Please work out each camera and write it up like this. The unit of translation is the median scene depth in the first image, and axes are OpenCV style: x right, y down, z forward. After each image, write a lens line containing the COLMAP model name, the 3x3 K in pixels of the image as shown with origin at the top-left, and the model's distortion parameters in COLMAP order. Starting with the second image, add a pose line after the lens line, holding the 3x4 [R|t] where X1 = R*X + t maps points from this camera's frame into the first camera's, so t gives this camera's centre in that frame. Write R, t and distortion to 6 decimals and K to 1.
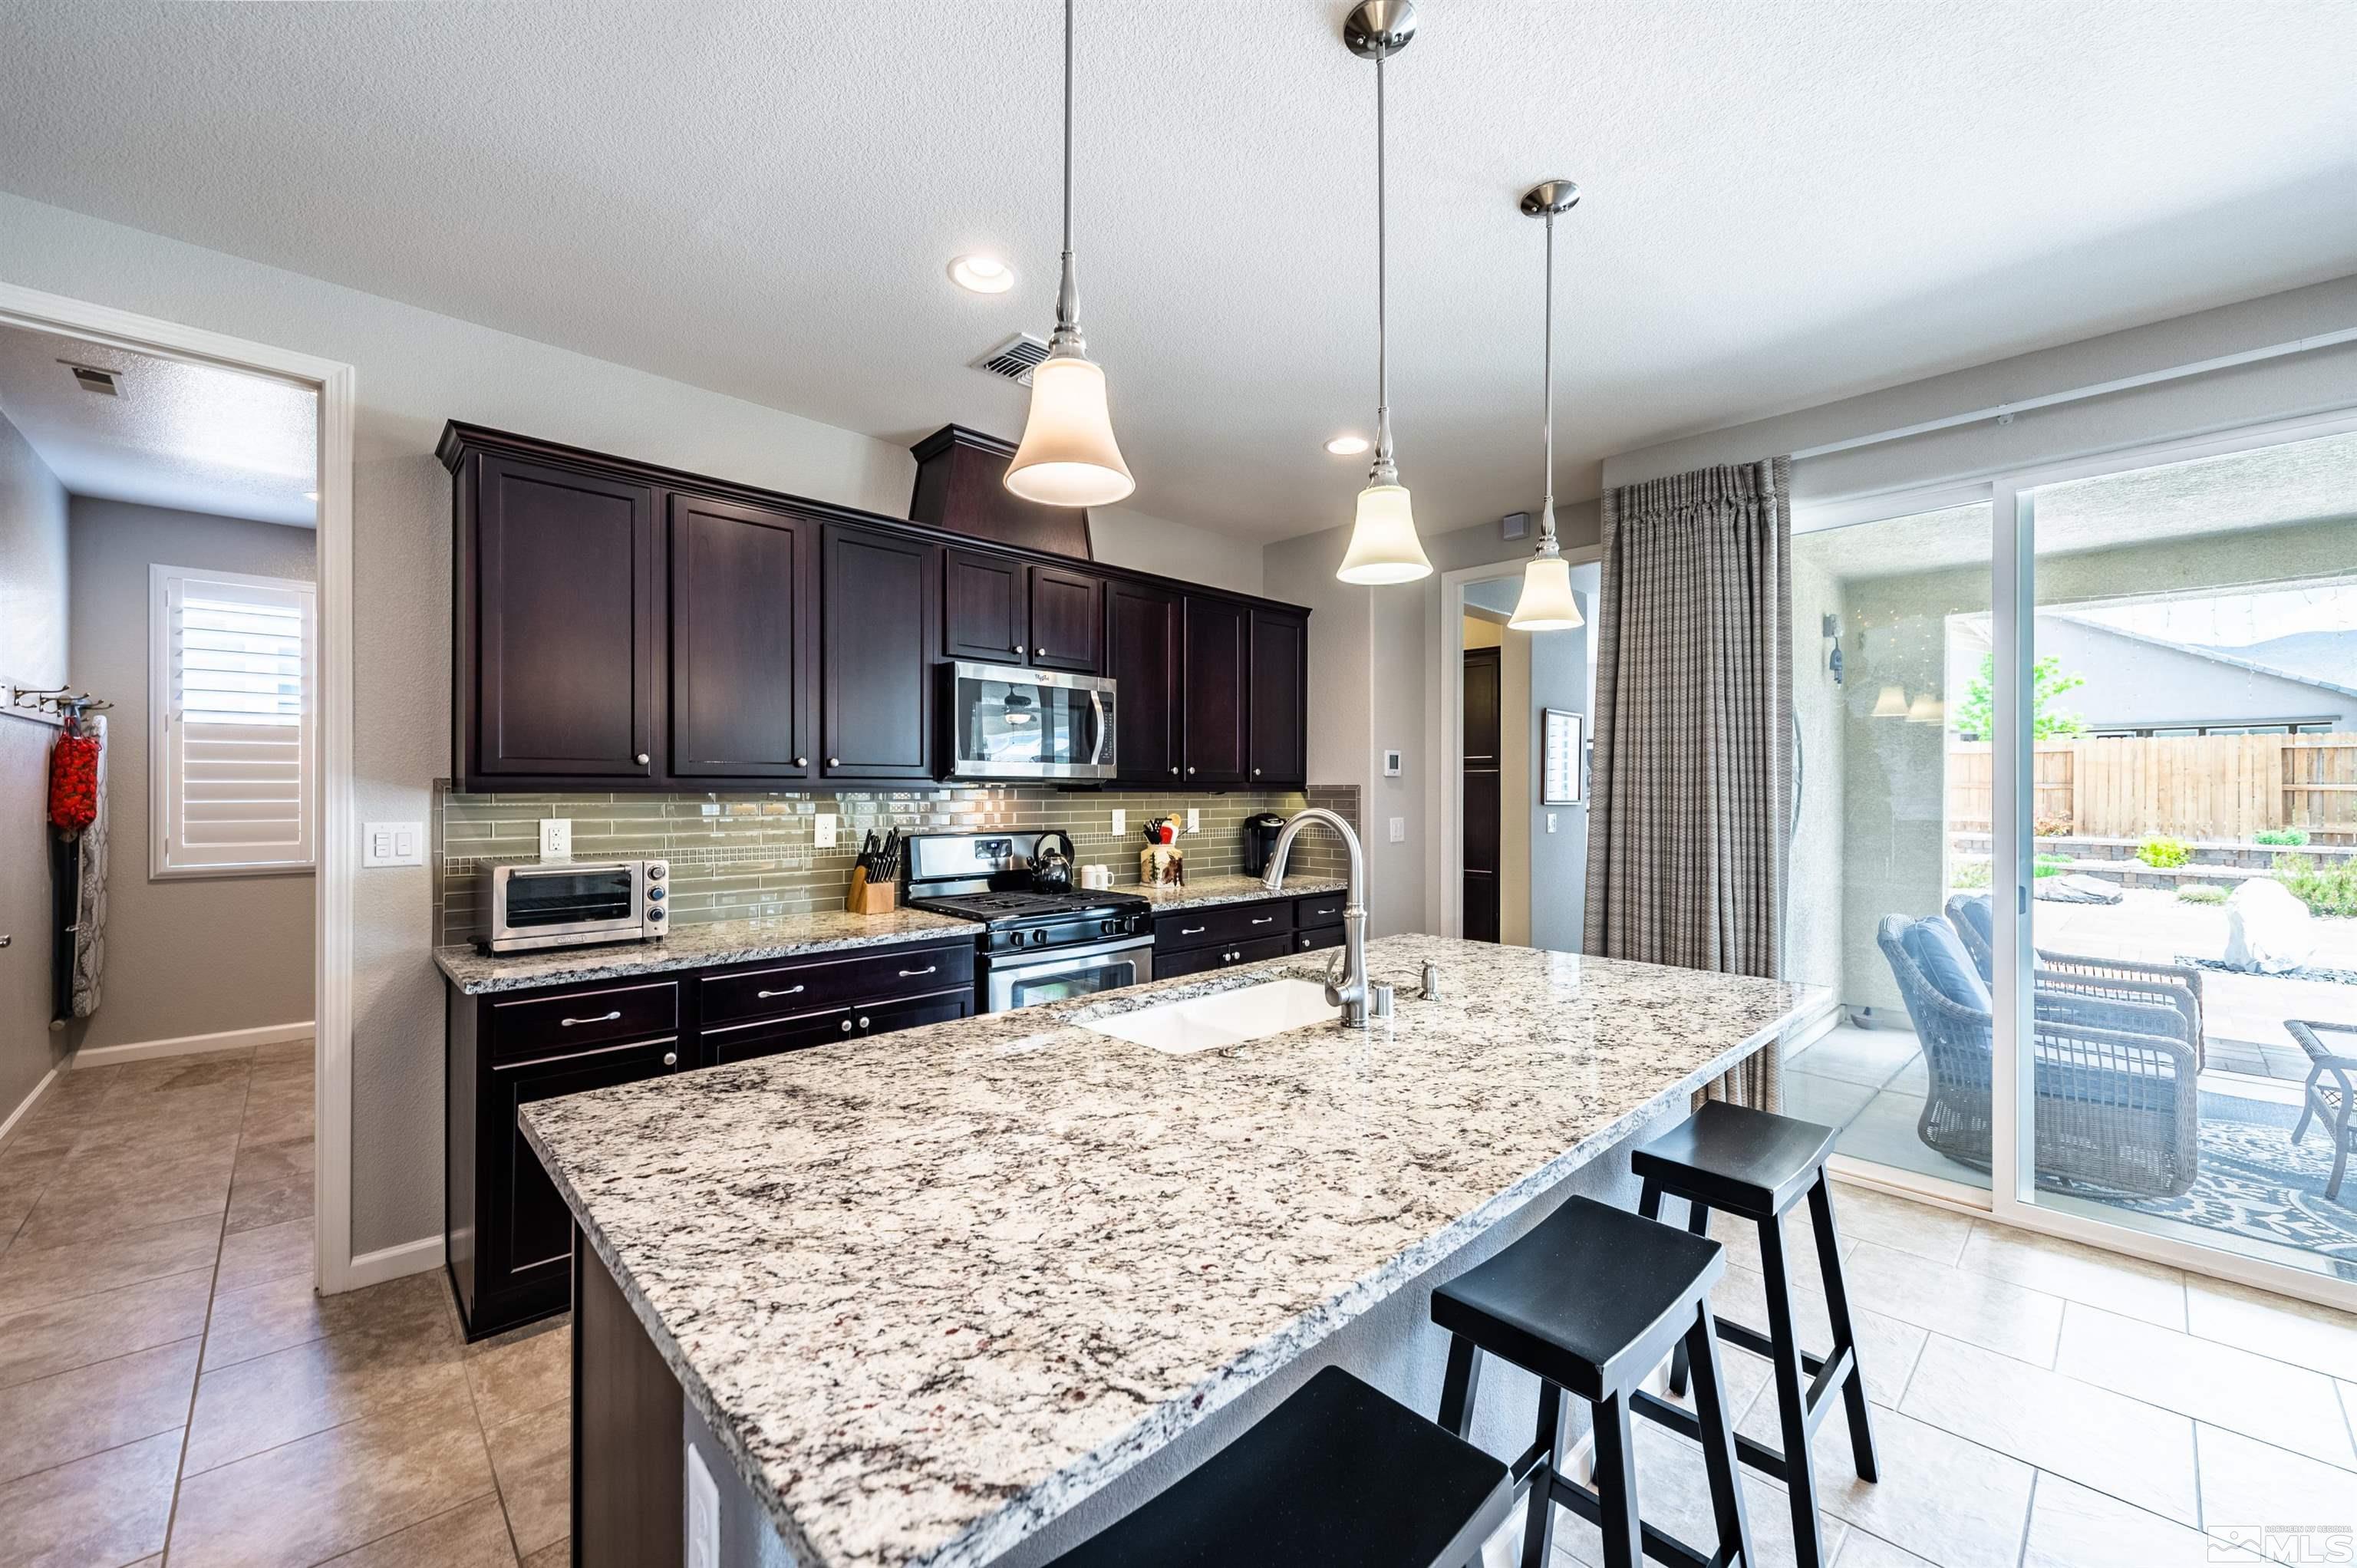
lens RADIAL K [[918.4, 0, 1180.1], [0, 918.4, 789.8], [0, 0, 1]] dist [-0.000906, -0.000423]
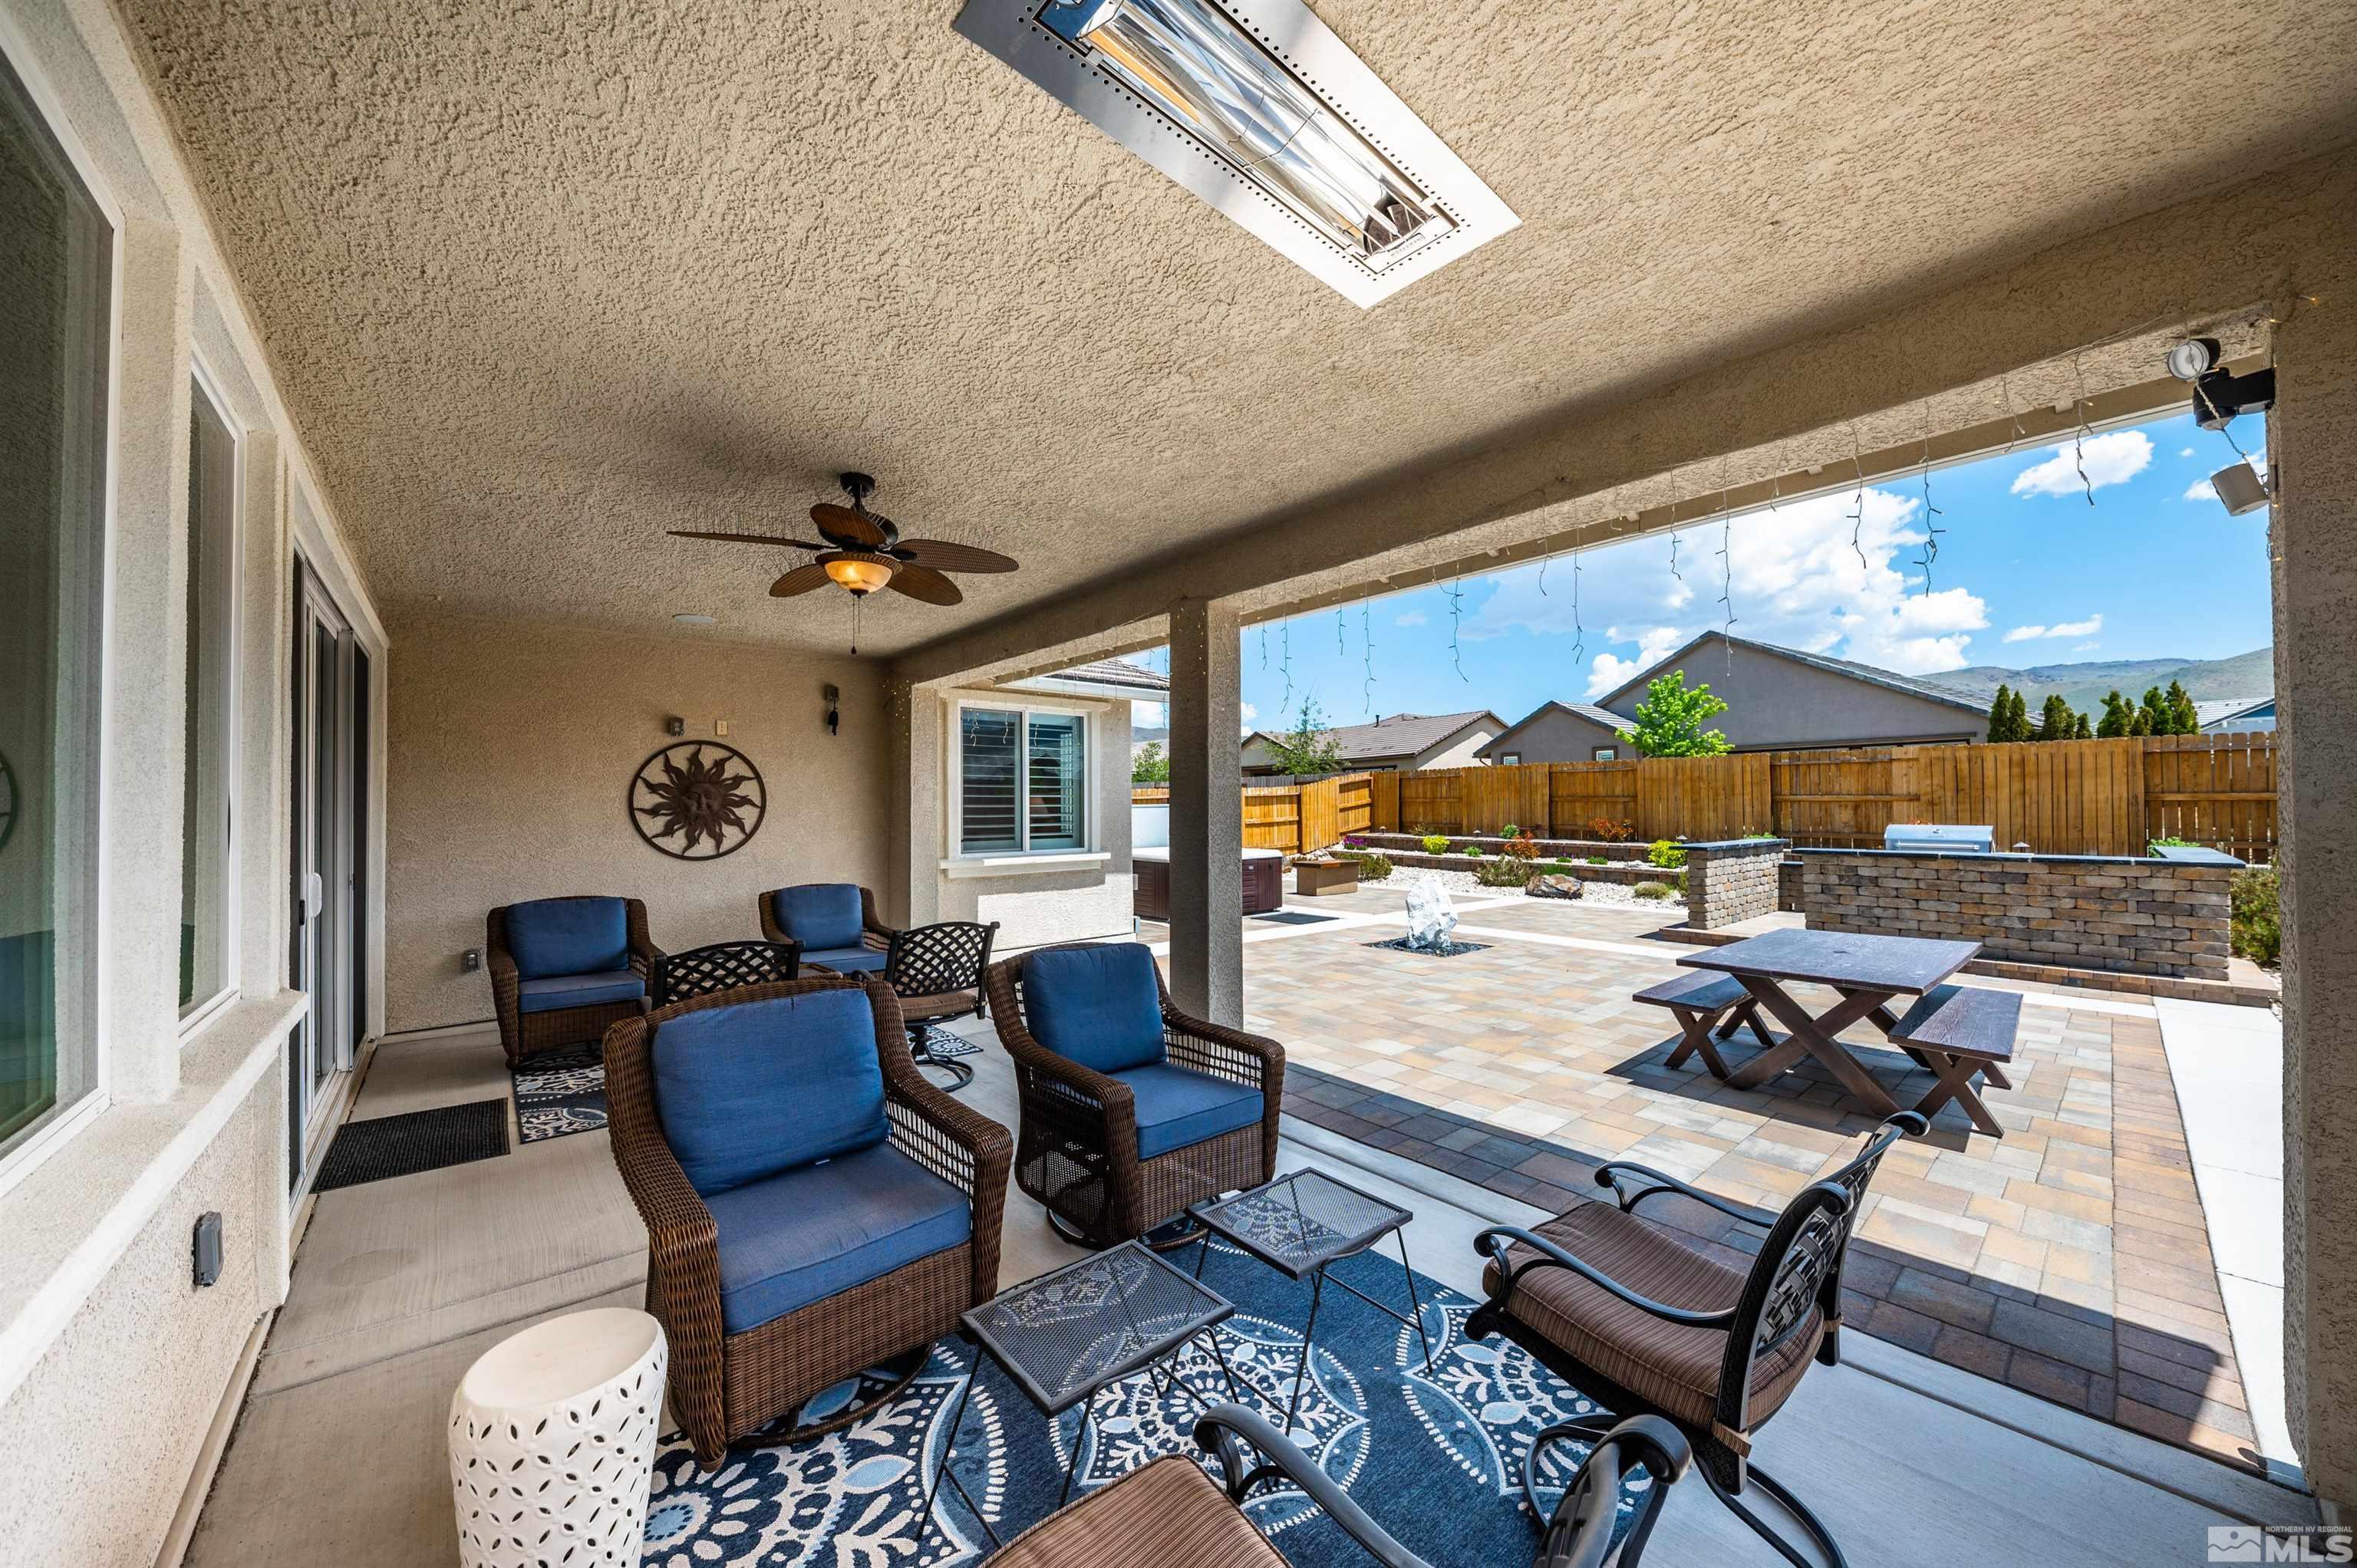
lens RADIAL K [[807.2, 0, 1181.9], [0, 807.2, 790.7], [0, 0, 1]] dist [0.013062, -0.004345]
pose [[0.998800, -0.009815, -0.047986, 1.751852], [0.008684, 0.999681, -0.023732, 0.018335], [0.048203, 0.023287, 0.998566, -0.248020]]
